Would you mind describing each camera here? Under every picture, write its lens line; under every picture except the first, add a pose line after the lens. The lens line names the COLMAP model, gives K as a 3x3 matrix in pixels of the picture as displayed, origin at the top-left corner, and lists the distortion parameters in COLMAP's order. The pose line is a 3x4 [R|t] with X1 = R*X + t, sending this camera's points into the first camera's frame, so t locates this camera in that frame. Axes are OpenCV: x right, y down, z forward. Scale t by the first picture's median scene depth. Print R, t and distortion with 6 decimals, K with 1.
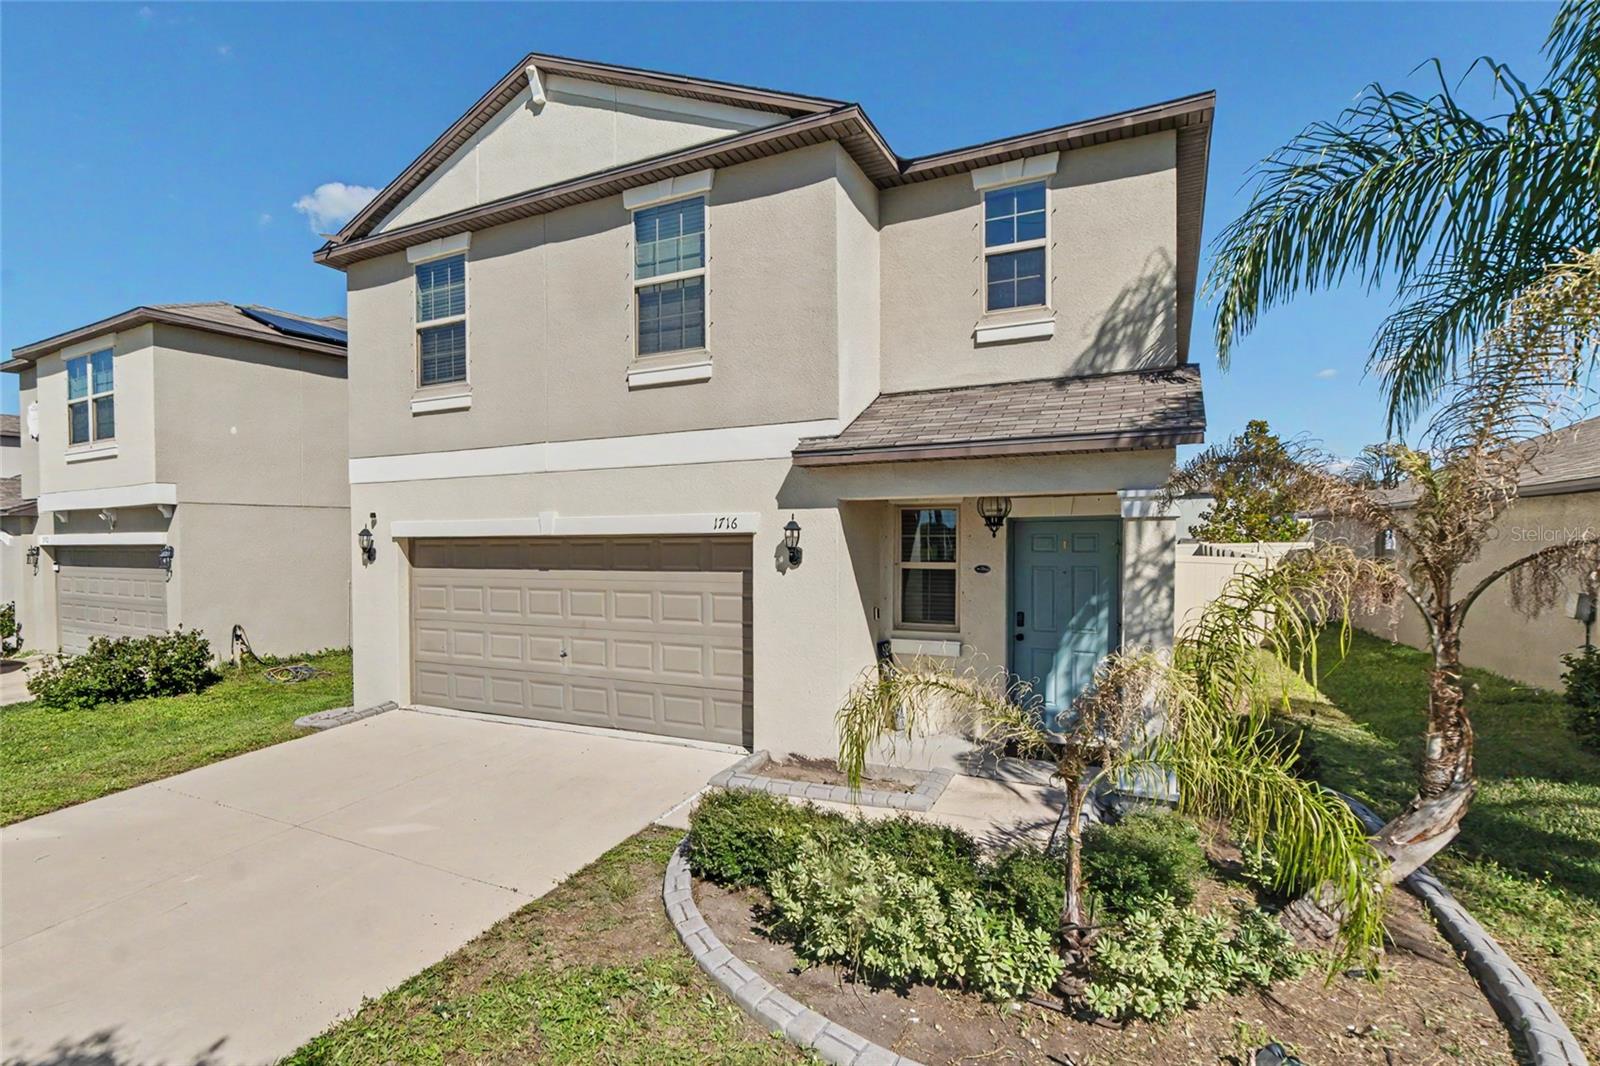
lens RADIAL K [[654.4, 0, 800.0], [0, 654.4, 533.0], [0, 0, 1]] dist [-0.001061, 0.006957]
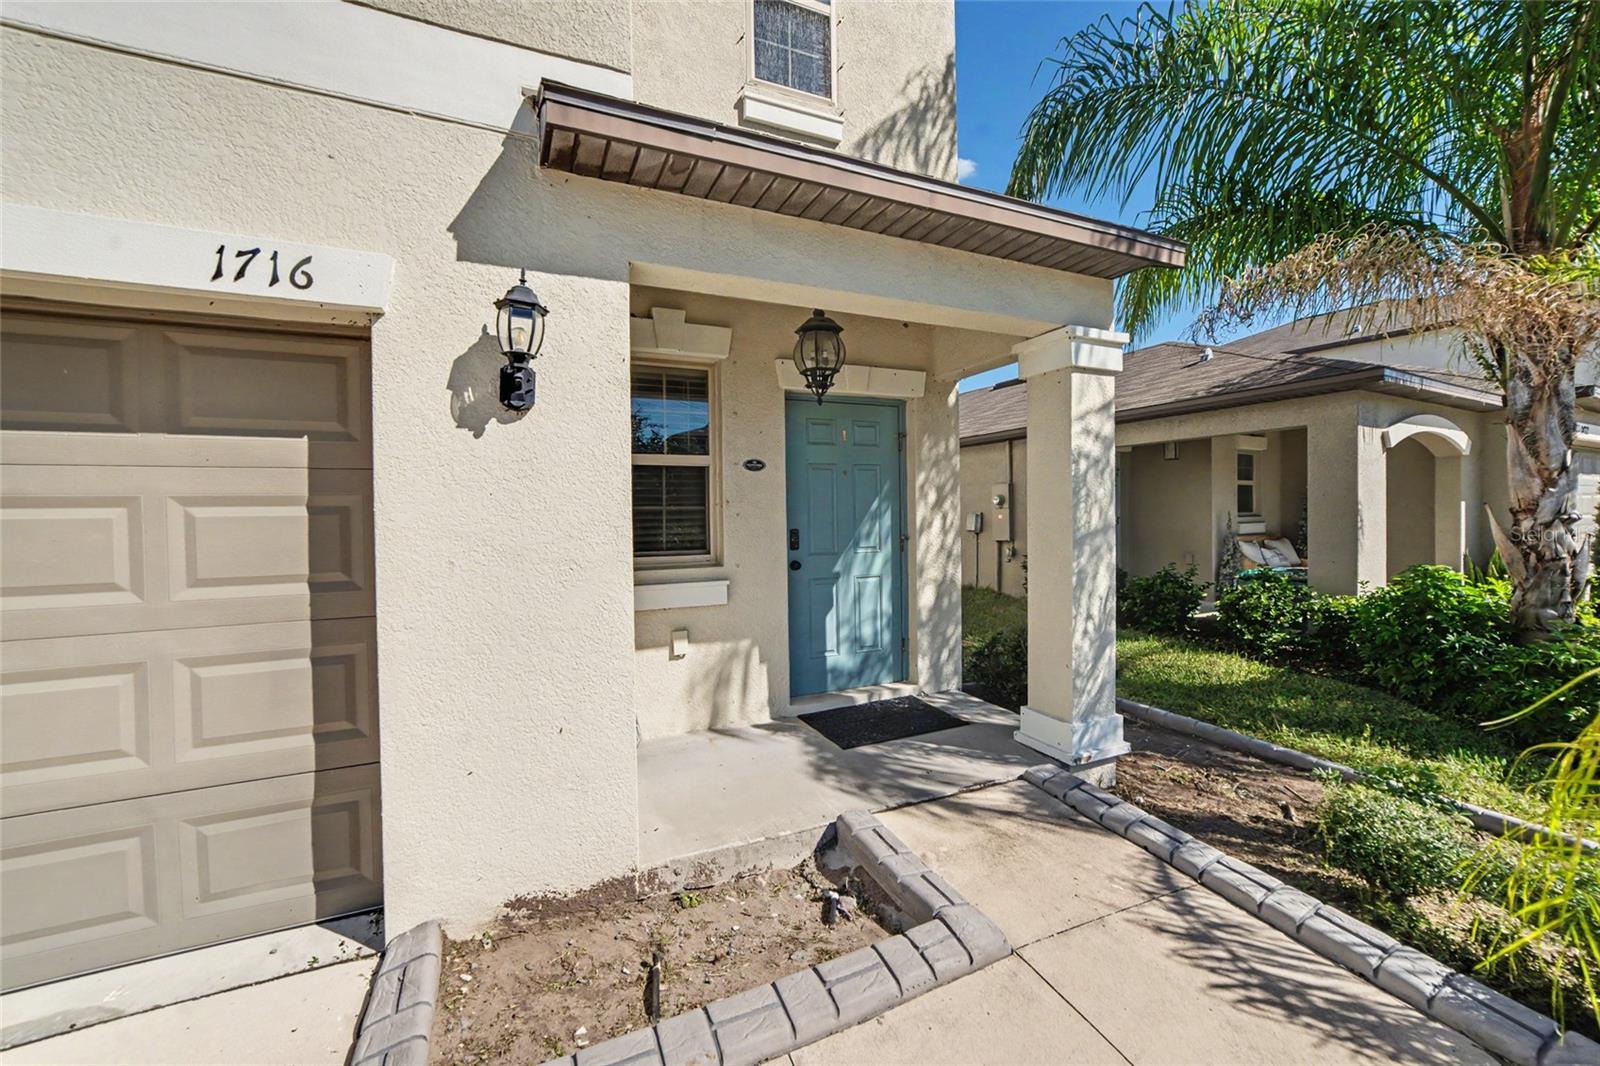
lens RADIAL K [[609.3, 0, 796.4], [0, 609.3, 502.4], [0, 0, 1]] dist [-0.000020, 0.000082]
pose [[0.715065, -0.007207, 0.699021, -0.136650], [-0.004917, 0.999870, 0.015339, 0.093333], [-0.699041, -0.014406, 0.714937, 0.608968]]
